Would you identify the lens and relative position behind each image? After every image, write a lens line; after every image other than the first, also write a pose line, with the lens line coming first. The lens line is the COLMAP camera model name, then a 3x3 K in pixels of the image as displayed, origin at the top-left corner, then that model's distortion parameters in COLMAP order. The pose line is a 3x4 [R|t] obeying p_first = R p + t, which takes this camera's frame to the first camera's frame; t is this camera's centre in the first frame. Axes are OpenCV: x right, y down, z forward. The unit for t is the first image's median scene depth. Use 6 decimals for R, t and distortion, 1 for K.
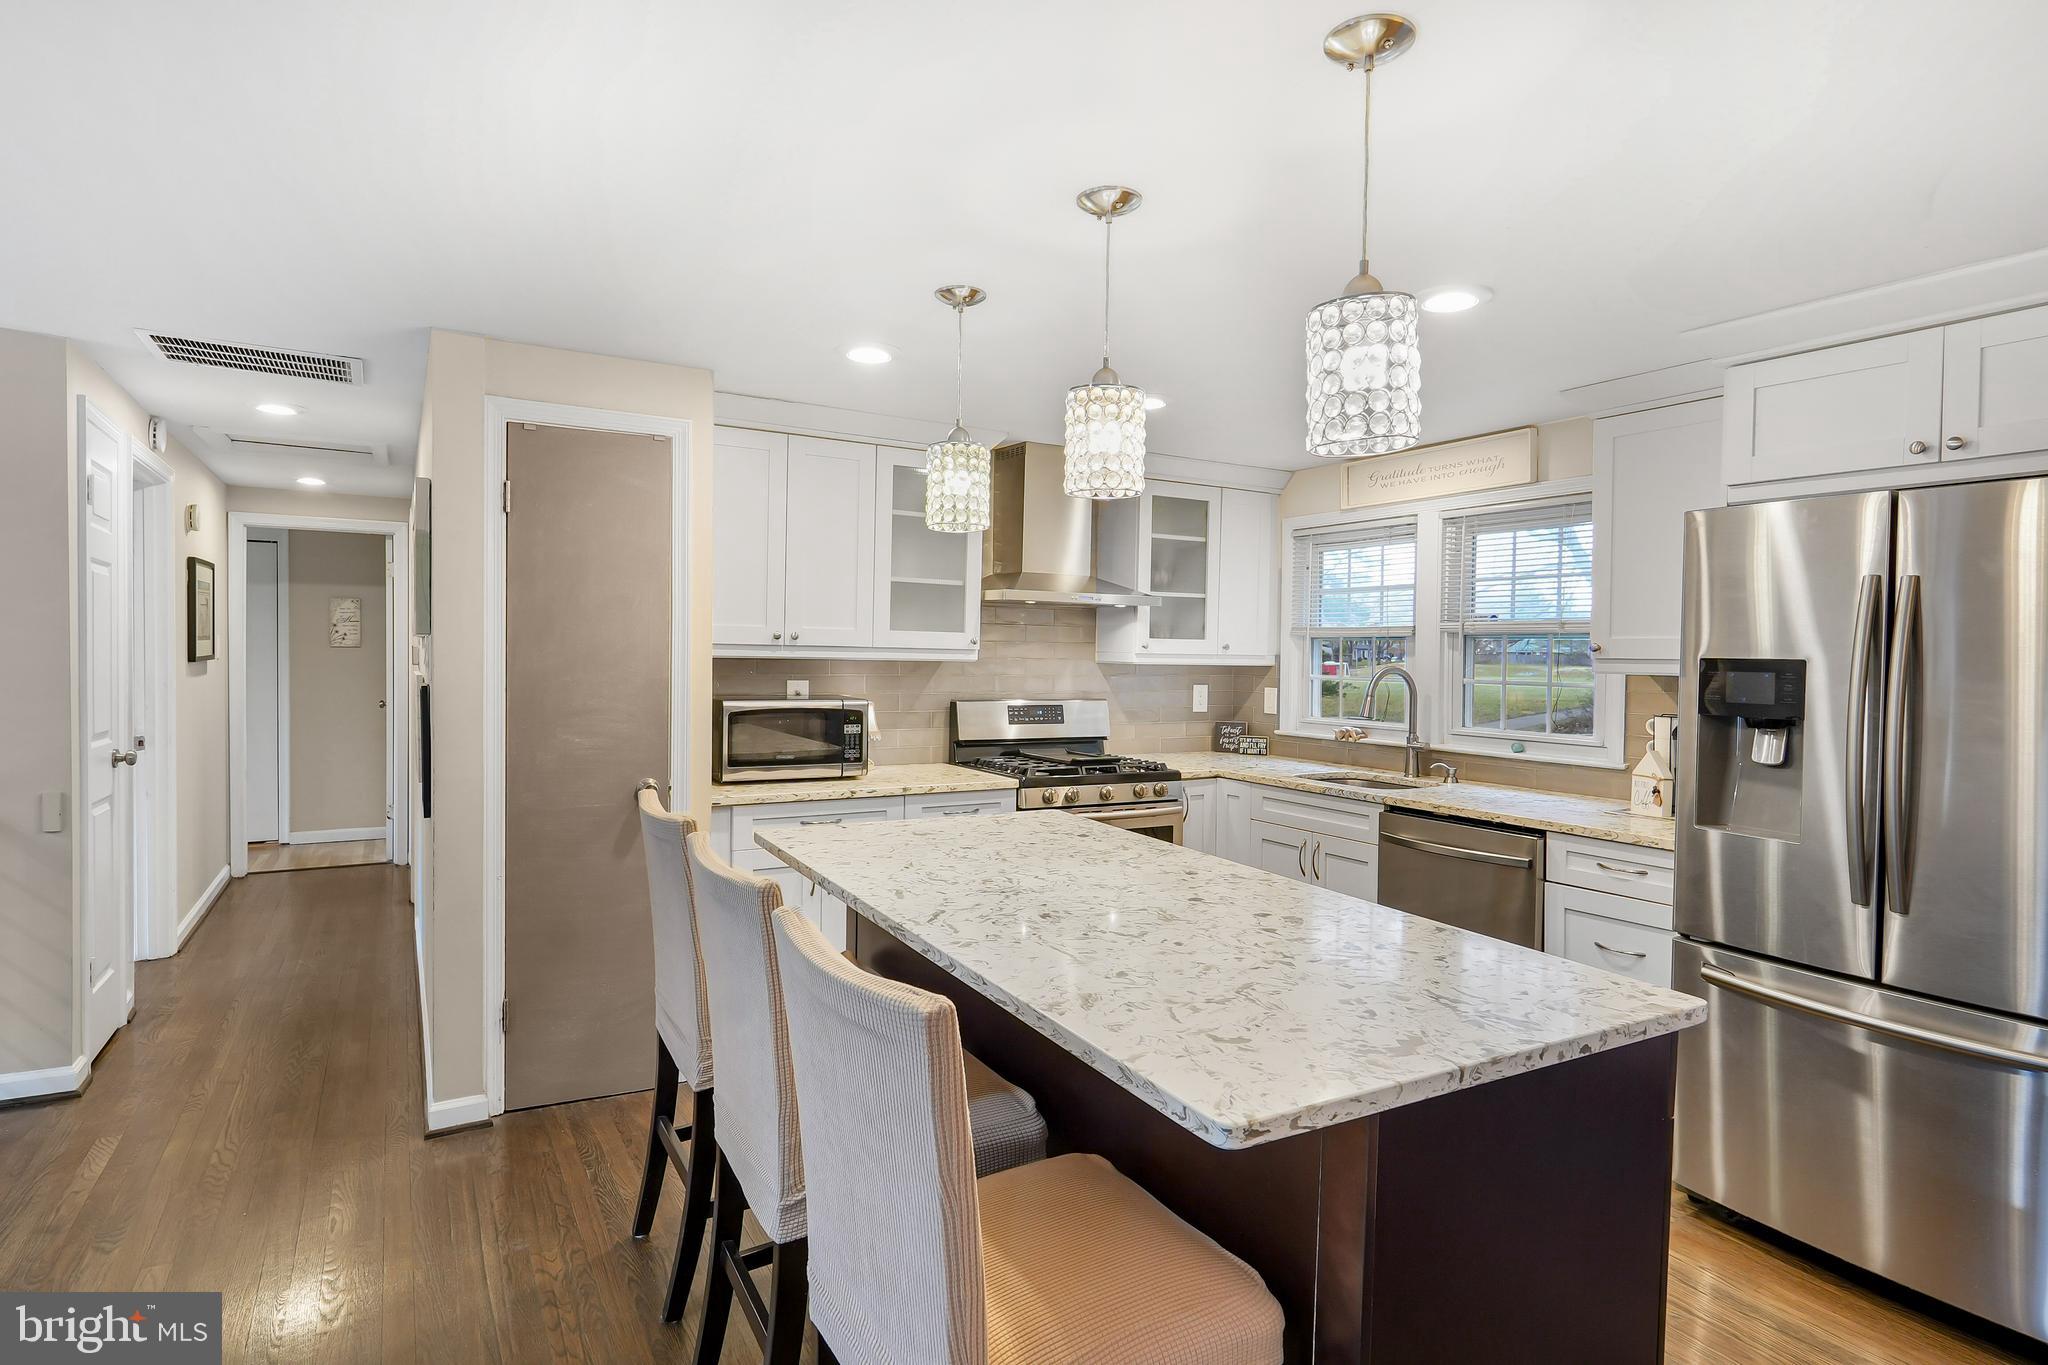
lens RADIAL K [[1077.7, 0, 1026.3], [0, 1077.7, 679.1], [0, 0, 1]] dist [-0.004789, 0.002317]
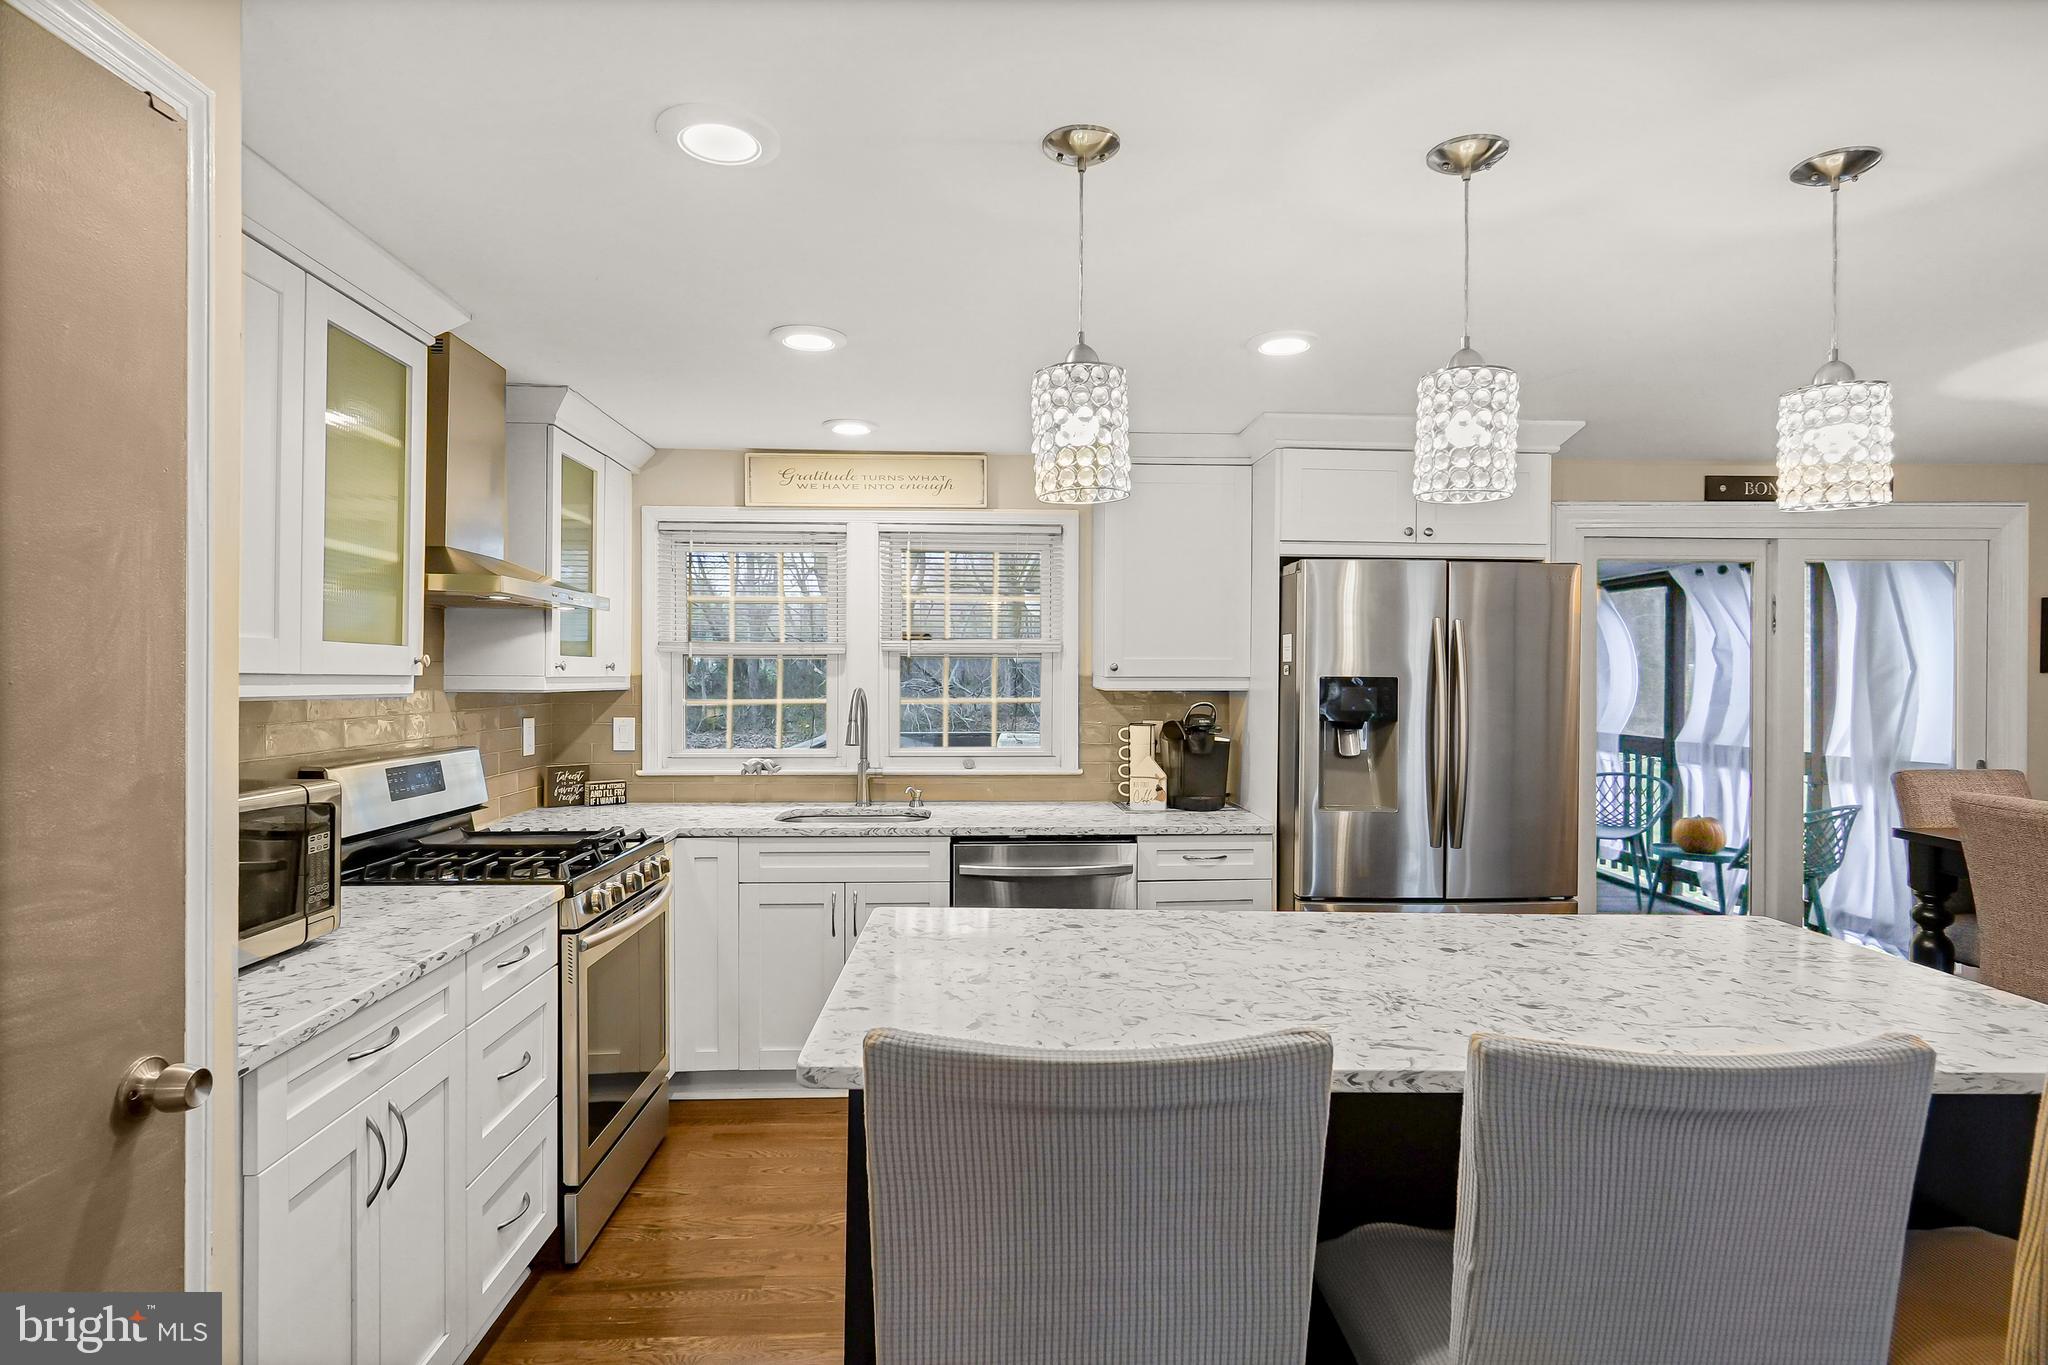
lens RADIAL K [[1077.7, 0, 1030.7], [0, 1077.7, 702.2], [0, 0, 1]] dist [-0.004789, 0.002317]
pose [[0.458632, -0.036595, 0.887873, -0.411279], [0.026202, 0.999274, 0.027652, -0.021151], [-0.888240, 0.010582, 0.459258, 0.449249]]
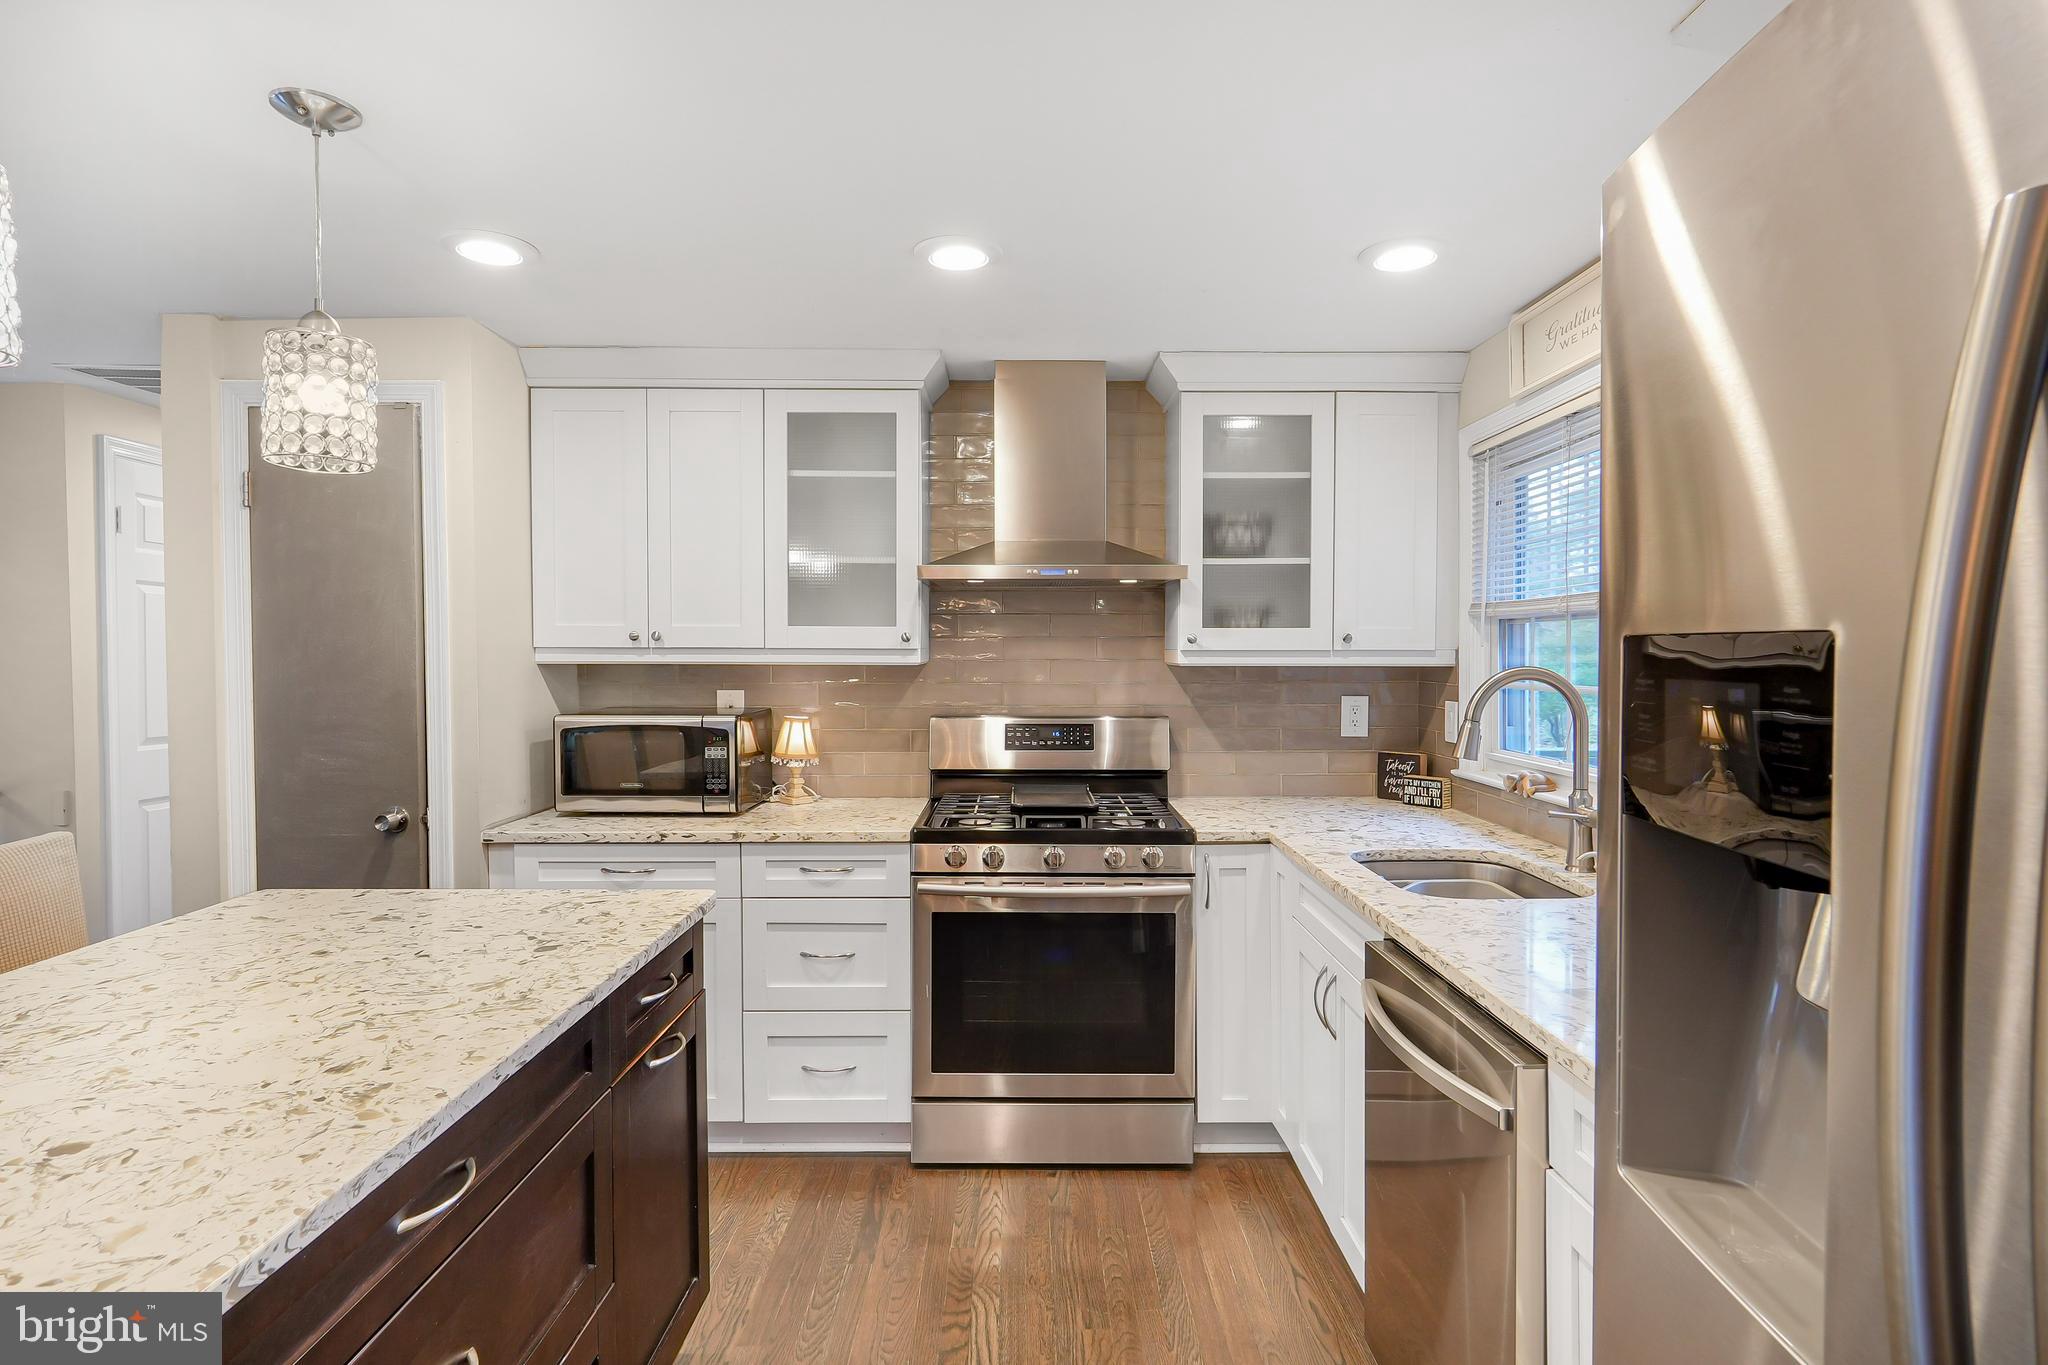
lens RADIAL K [[1077.7, 0, 1022.1], [0, 1077.7, 673.4], [0, 0, 1]] dist [-0.004789, 0.002317]
pose [[0.868017, -0.006209, -0.496496, 0.389693], [0.001119, 0.999944, -0.010549, -0.002558], [0.496534, 0.008601, 0.867975, 0.397760]]
